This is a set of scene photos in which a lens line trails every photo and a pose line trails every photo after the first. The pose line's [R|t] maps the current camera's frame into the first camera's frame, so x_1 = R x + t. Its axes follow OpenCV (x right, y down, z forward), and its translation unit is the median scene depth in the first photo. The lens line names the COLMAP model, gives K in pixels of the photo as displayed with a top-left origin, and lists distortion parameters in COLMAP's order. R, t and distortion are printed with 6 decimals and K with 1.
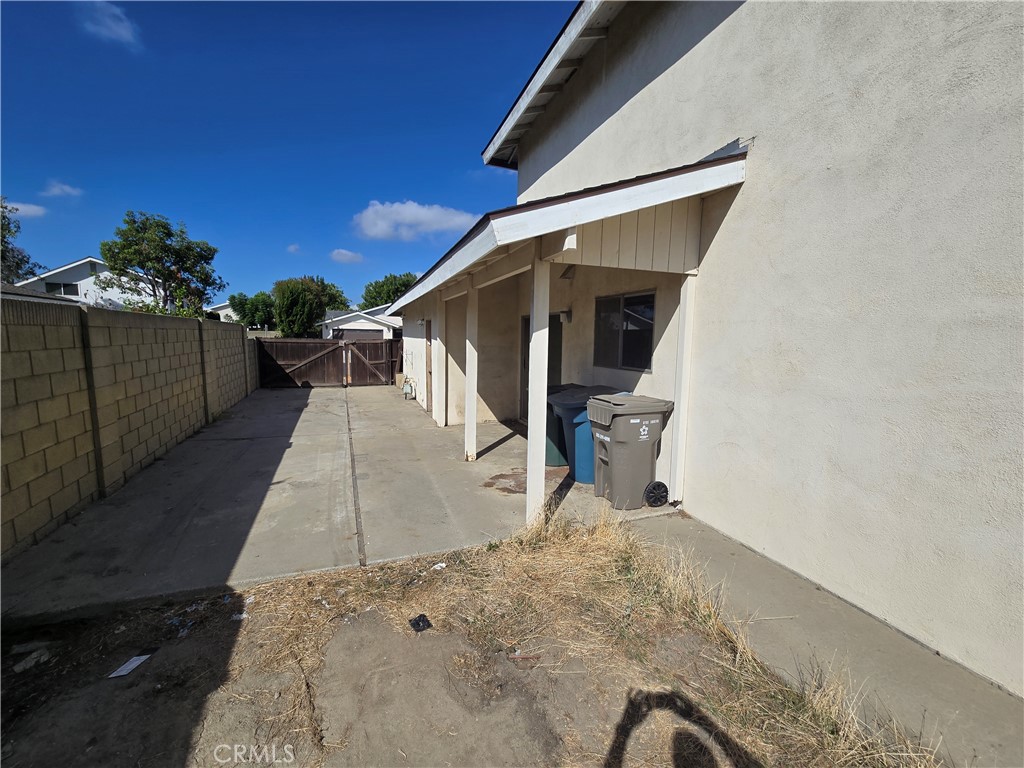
lens RADIAL K [[420.9, 0, 518.4], [0, 420.9, 383.7], [0, 0, 1]] dist [-0.006791, 0.003503]
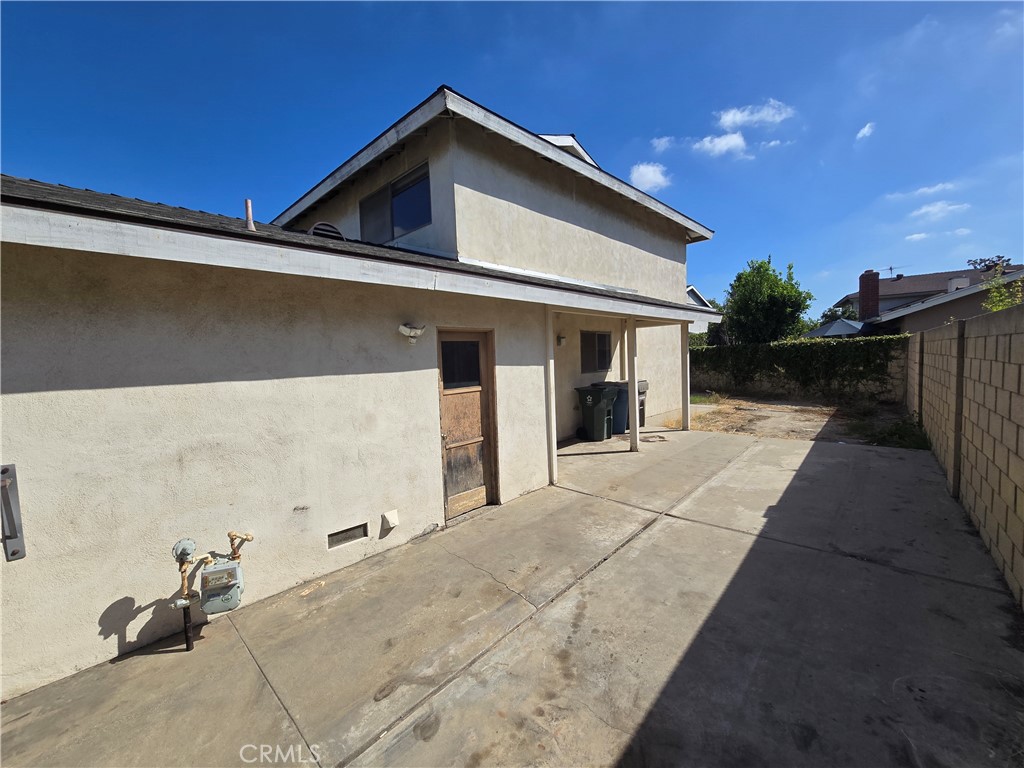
lens RADIAL K [[456.2, 0, 513.0], [0, 456.2, 380.9], [0, 0, 1]] dist [0.023455, -0.000162]
pose [[-0.470774, -0.042496, 0.881230, -1.487698], [0.128107, 0.984961, 0.115937, -0.304391], [-0.872903, 0.167472, -0.458250, 2.488636]]
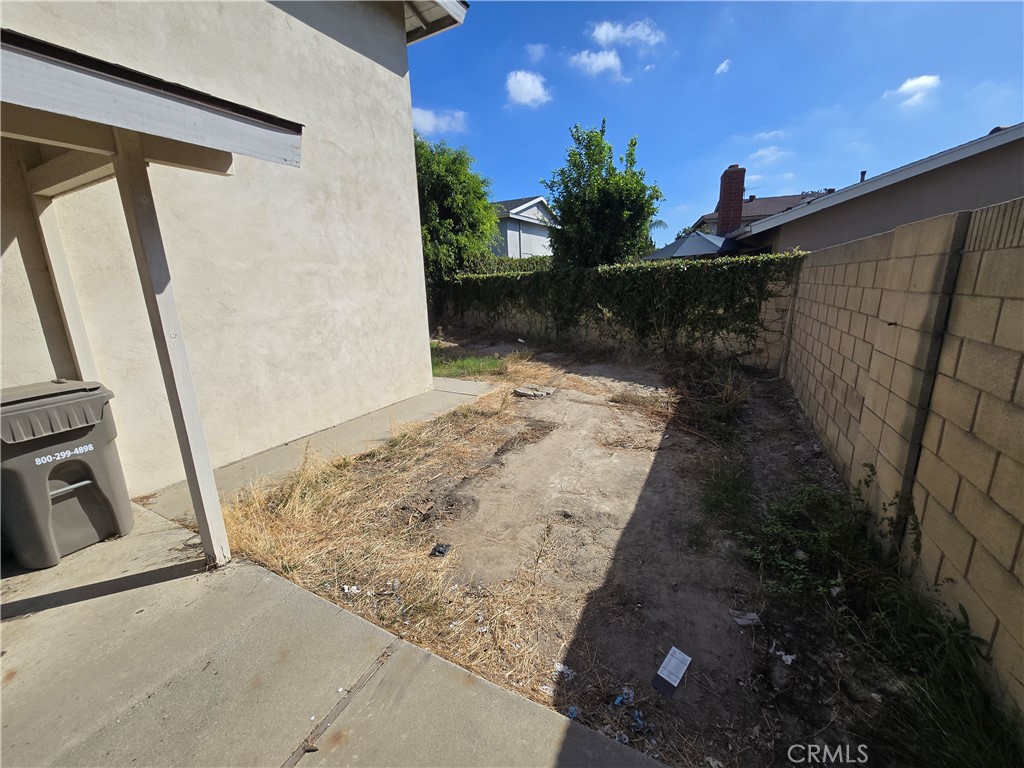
lens RADIAL K [[420.9, 0, 518.4], [0, 420.9, 383.7], [0, 0, 1]] dist [-0.006791, 0.003503]
pose [[-0.664242, -0.170224, 0.727878, -0.633671], [0.106494, 0.942246, 0.317541, -0.088738], [-0.739893, 0.288439, -0.607751, 0.814343]]
